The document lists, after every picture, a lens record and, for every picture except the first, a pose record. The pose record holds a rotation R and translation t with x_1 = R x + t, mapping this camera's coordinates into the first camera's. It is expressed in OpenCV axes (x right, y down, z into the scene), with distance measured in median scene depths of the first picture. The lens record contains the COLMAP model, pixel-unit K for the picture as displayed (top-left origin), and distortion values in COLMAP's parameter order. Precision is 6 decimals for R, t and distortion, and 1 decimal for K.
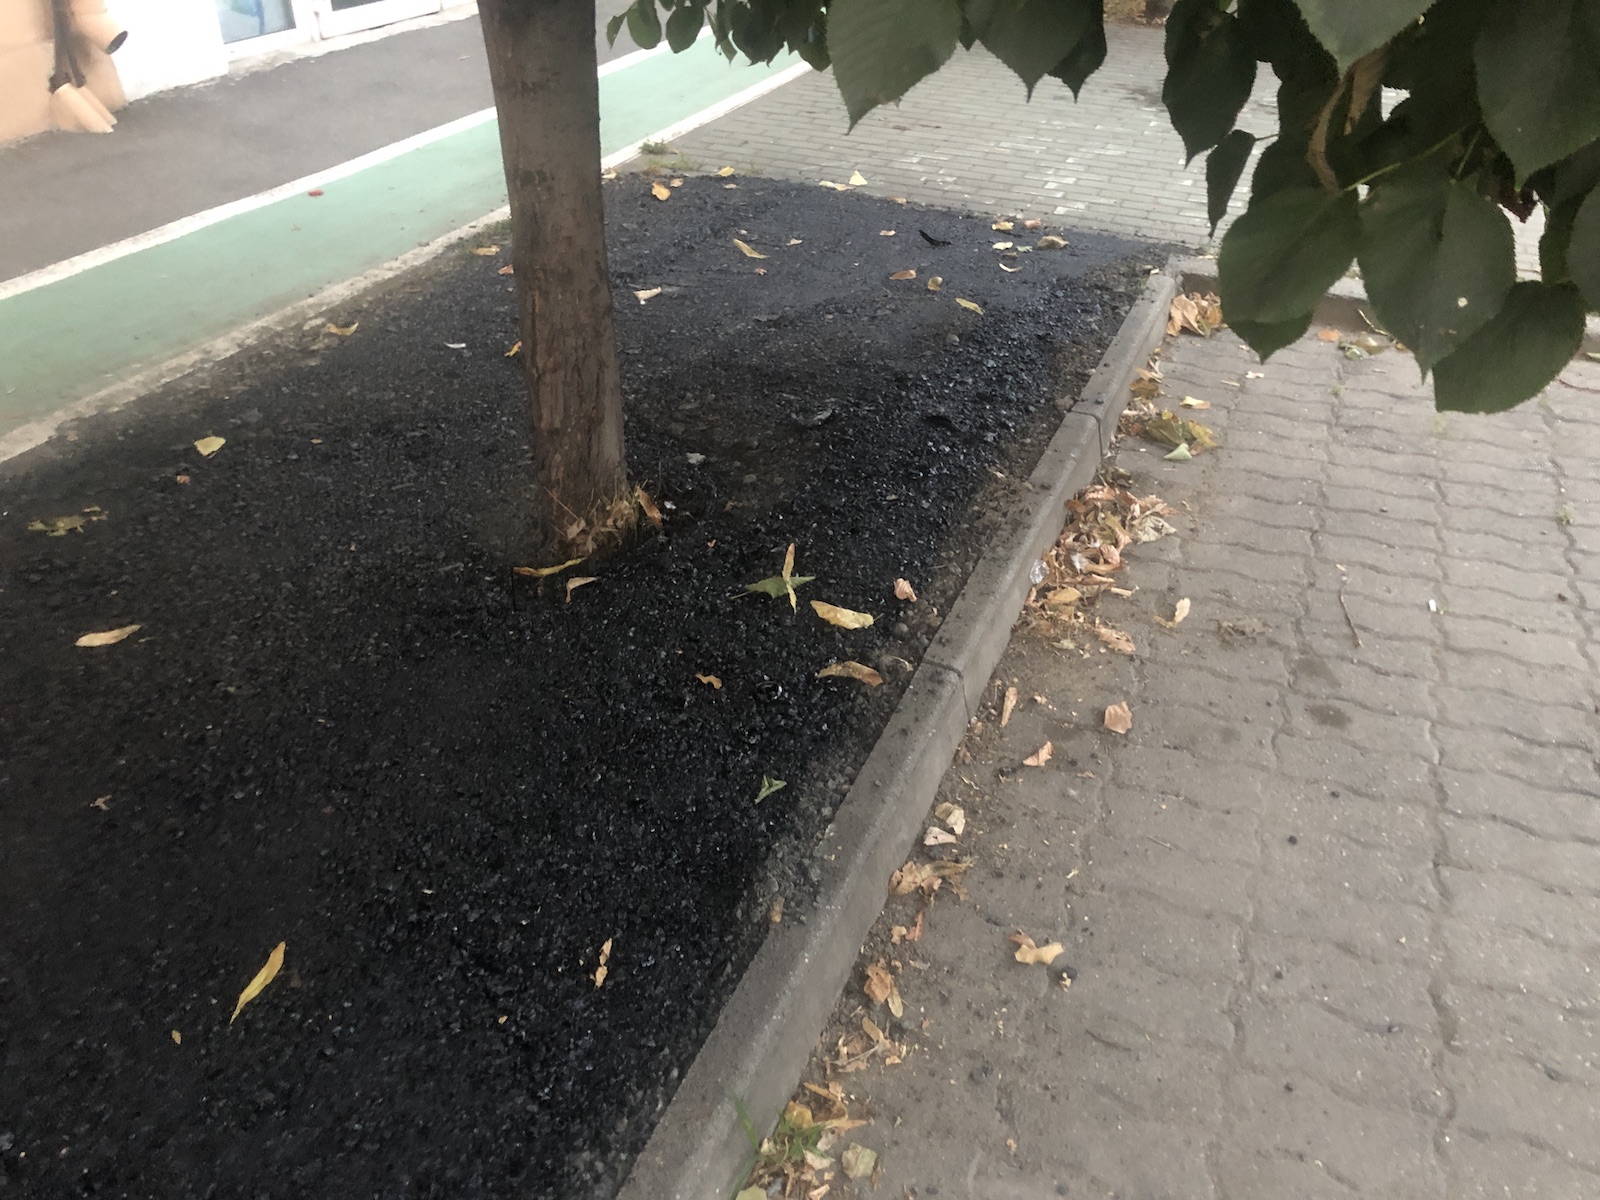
lens RADIAL K [[1308.4, 0, 795.4], [0, 1308.4, 588.9], [0, 0, 1]] dist [0.037192, -0.040595]
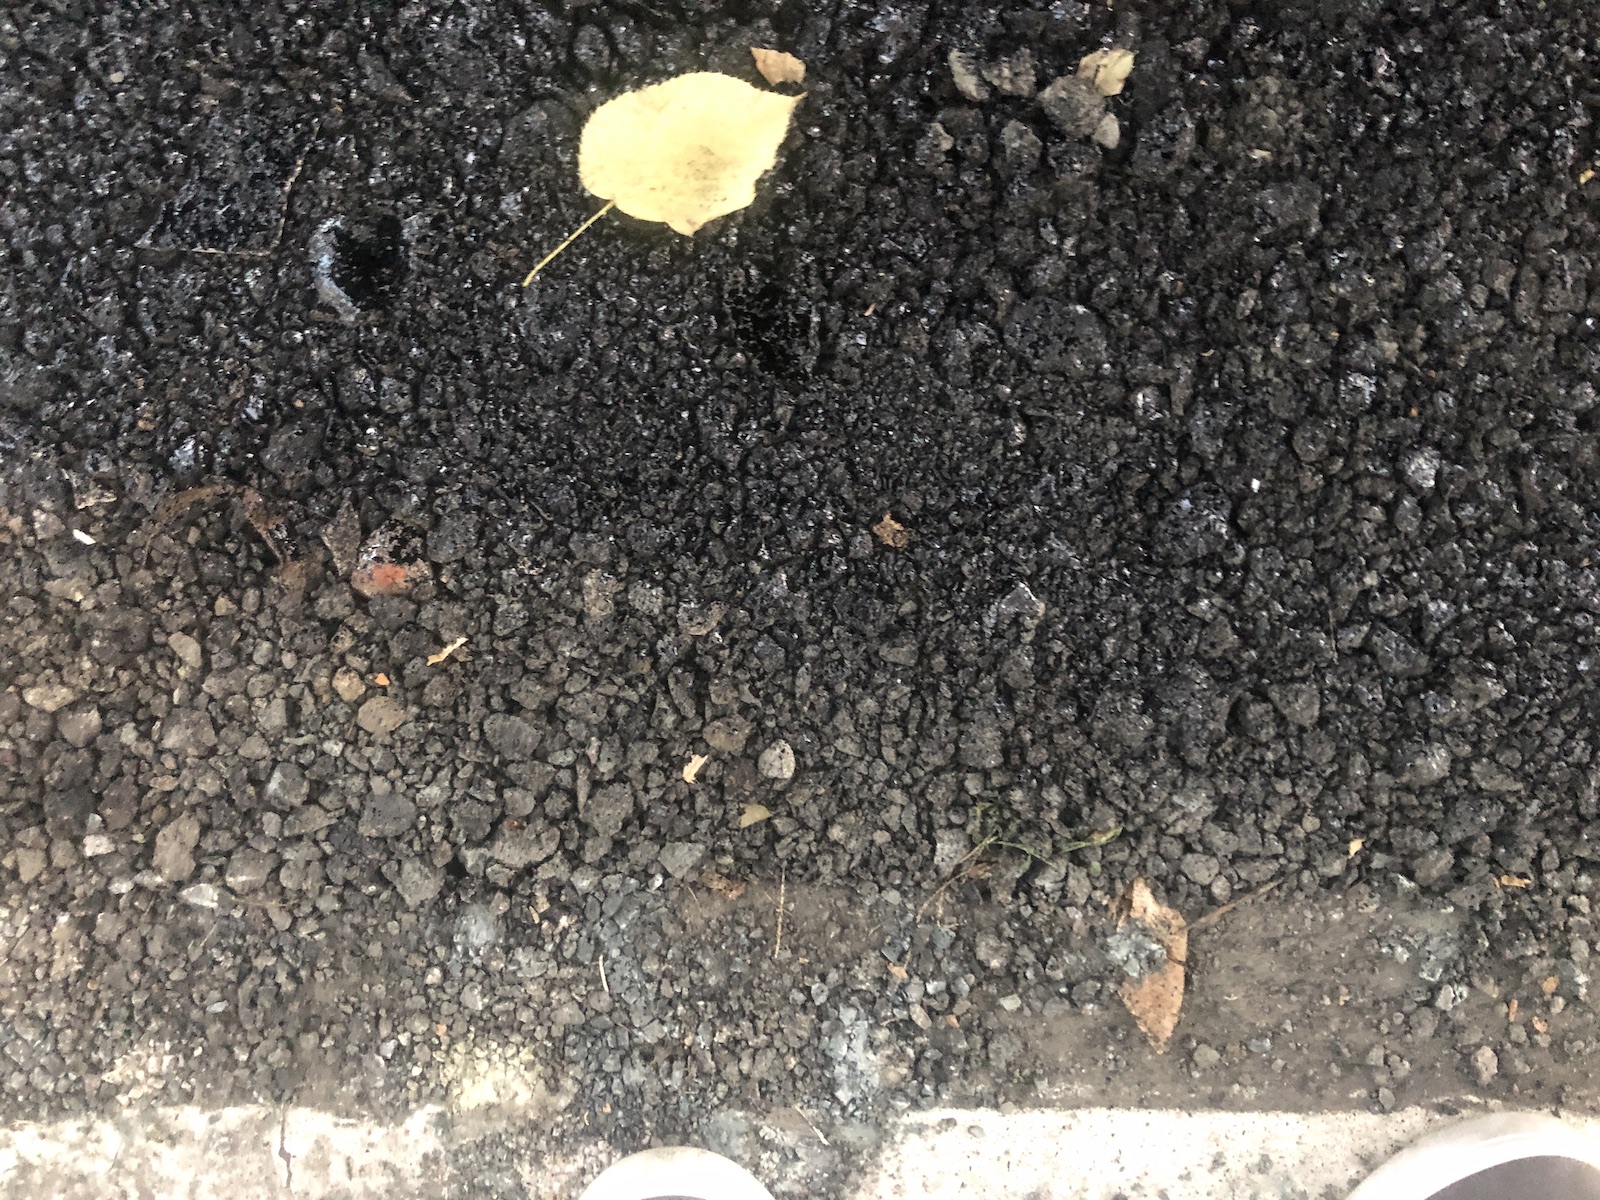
lens RADIAL K [[1308.4, 0, 804.5], [0, 1308.4, 599.8], [0, 0, 1]] dist [0.037192, -0.040595]
pose [[-0.352048, -0.934339, -0.055438, -0.604985], [0.489082, -0.234134, 0.840226, -0.305760], [-0.798036, 0.268686, 0.539394, 1.127615]]
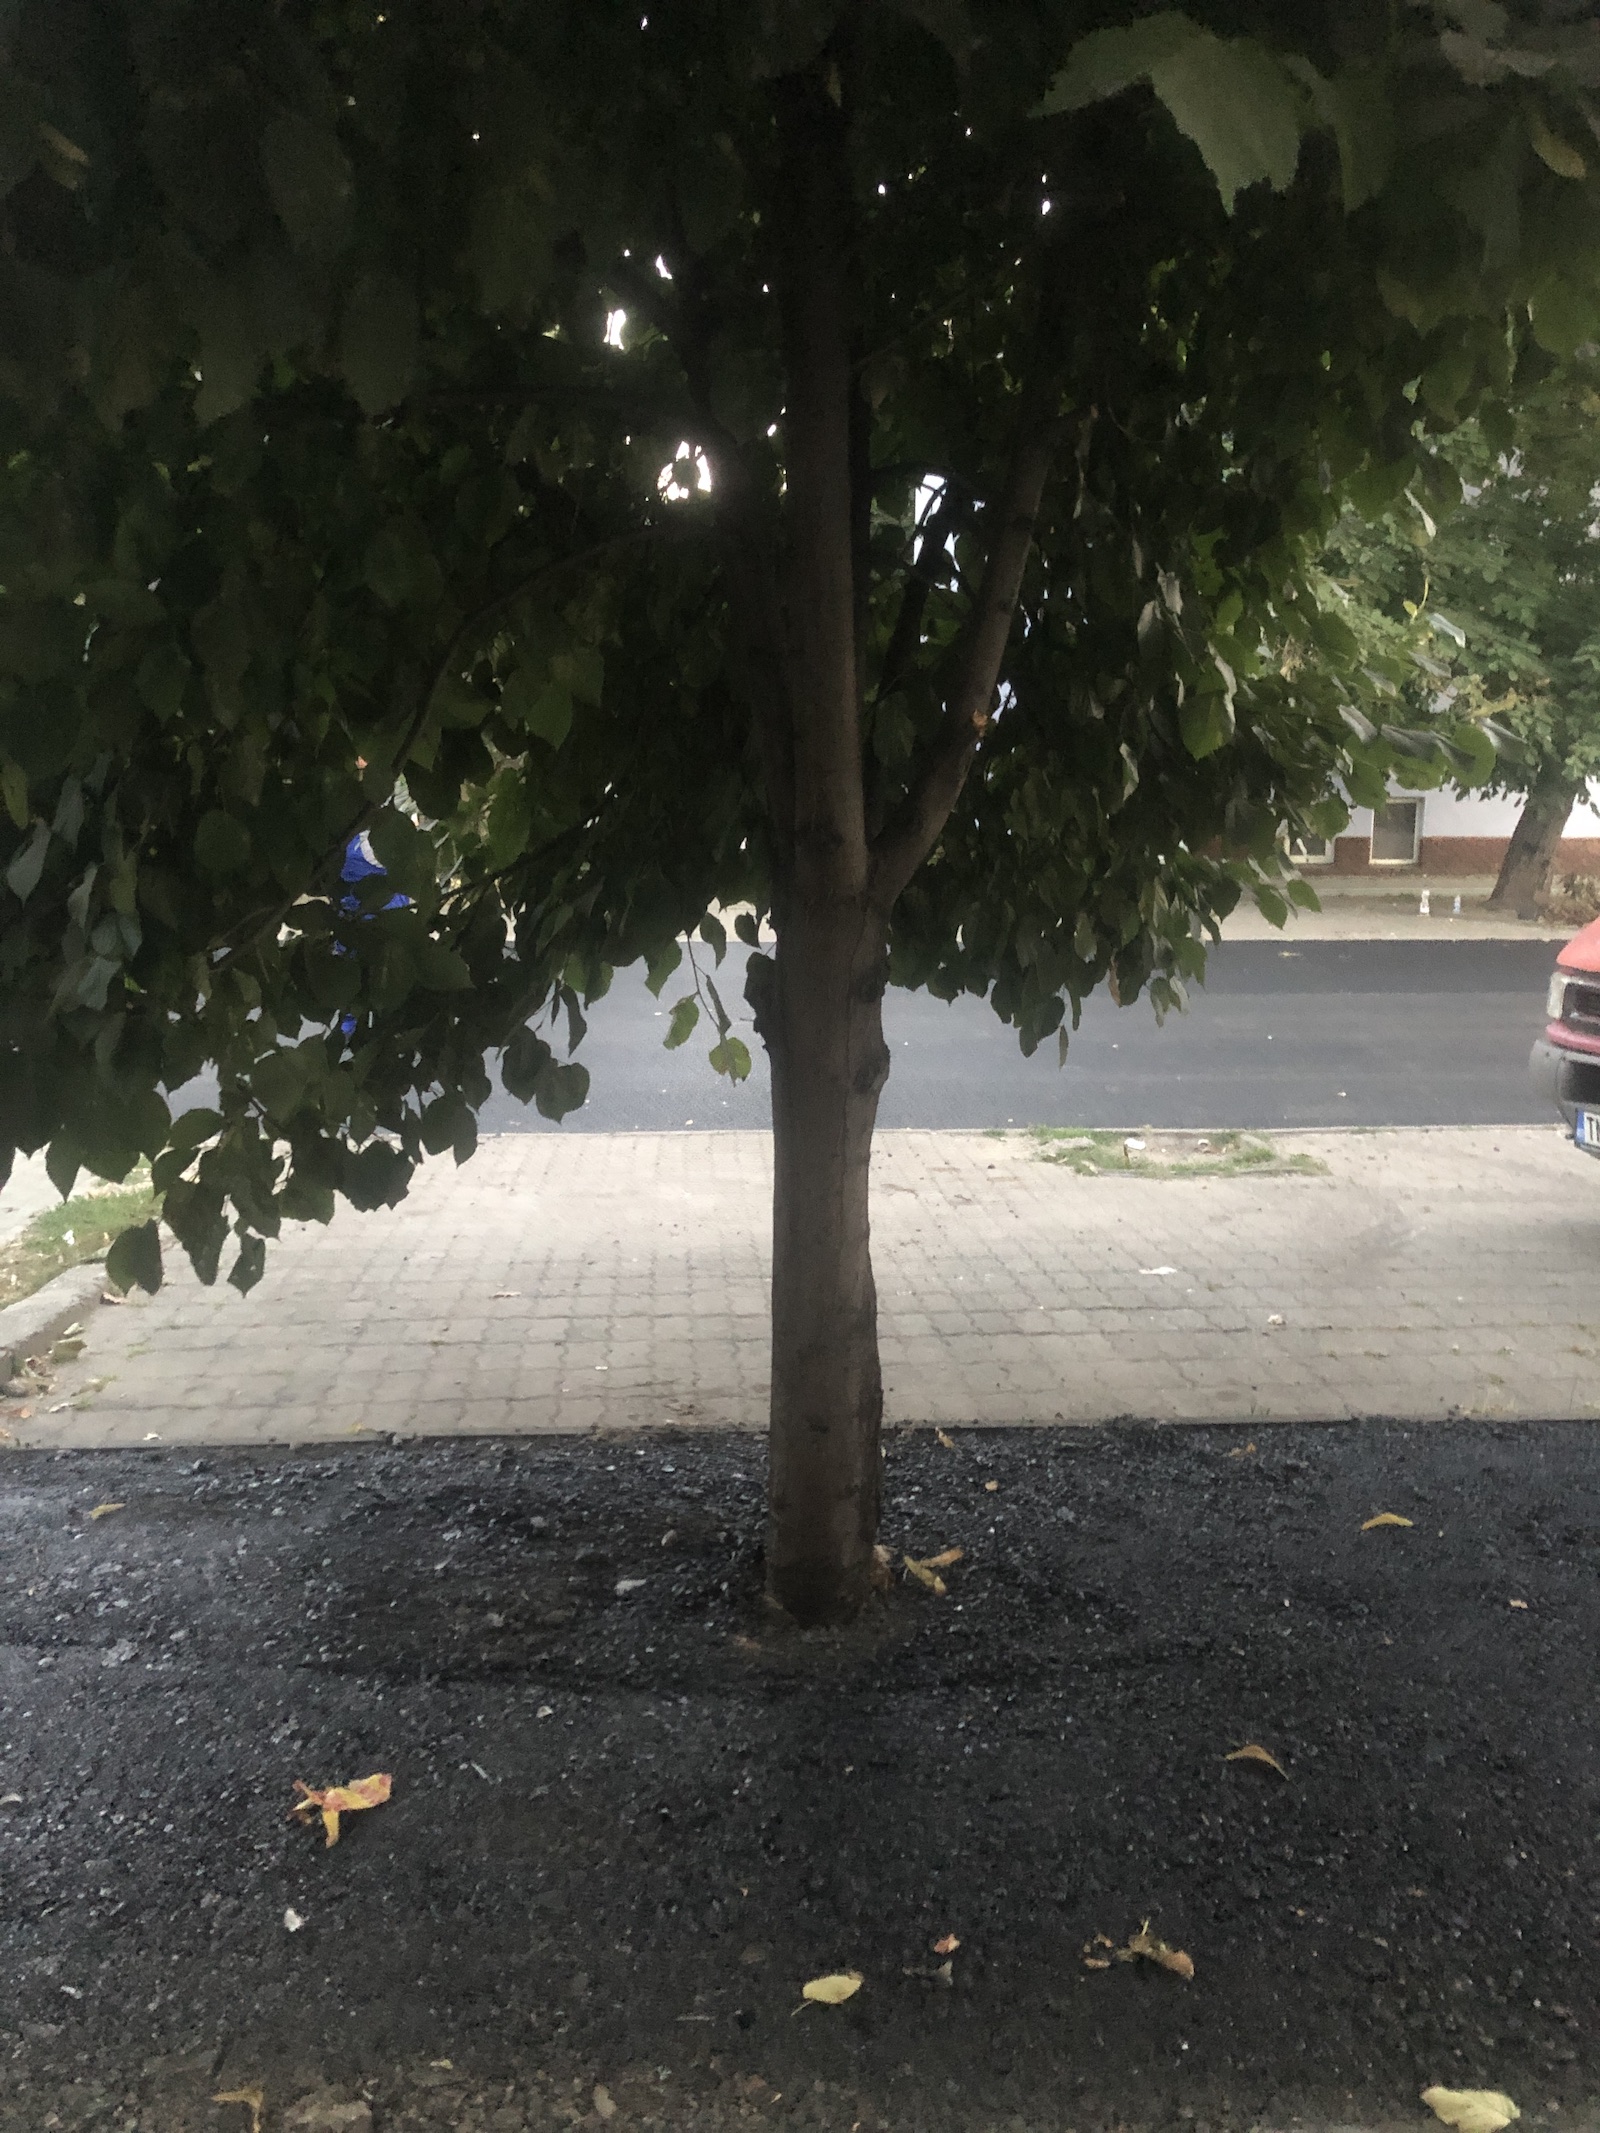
lens RADIAL K [[1744.3, 0, 819.3], [0, 1744.3, 1011.9], [0, 0, 1]] dist [0.037192, -0.040595]
pose [[-0.446051, -0.119734, 0.886963, -1.302955], [0.462404, 0.817672, 0.342922, -0.876518], [-0.766304, 0.563095, -0.309357, 1.230644]]
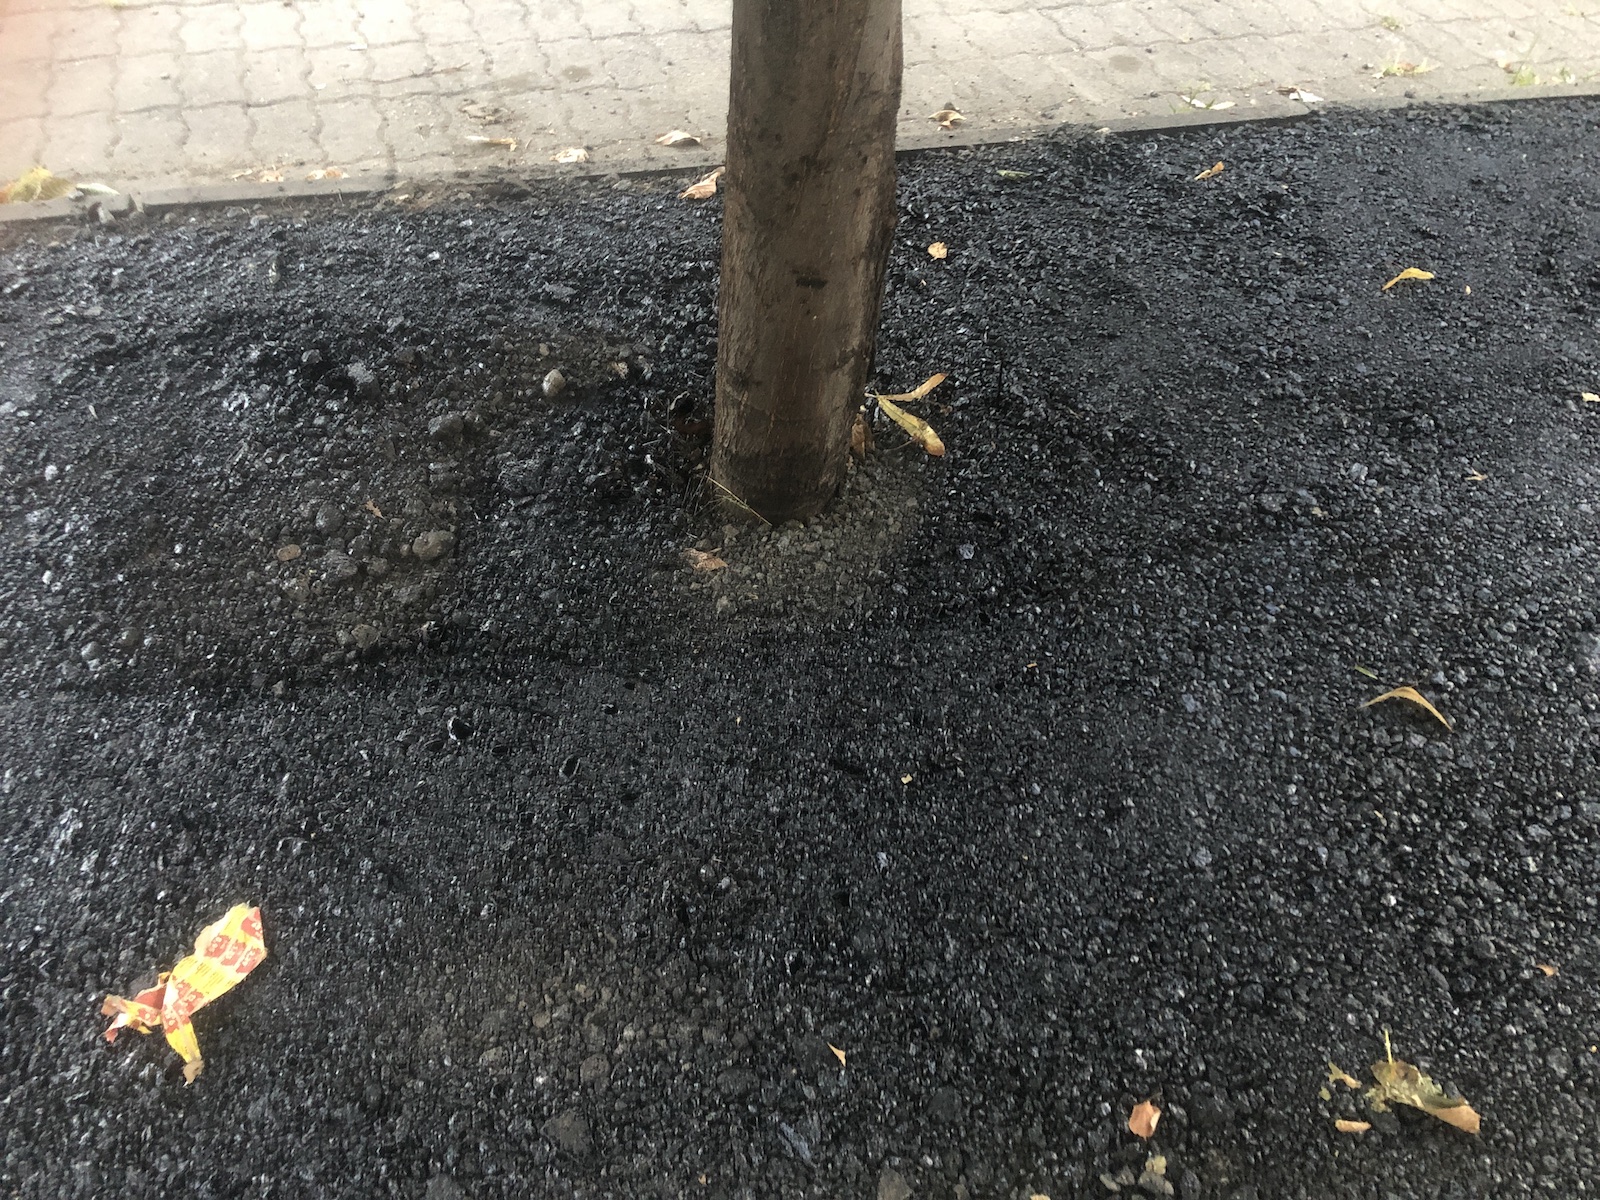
lens RADIAL K [[1308.4, 0, 796.5], [0, 1308.4, 593.9], [0, 0, 1]] dist [0.037192, -0.040595]
pose [[-0.619375, -0.601131, 0.504992, -0.596216], [0.351499, 0.362830, 0.863020, -0.669740], [-0.702014, 0.712037, -0.013431, 1.123266]]
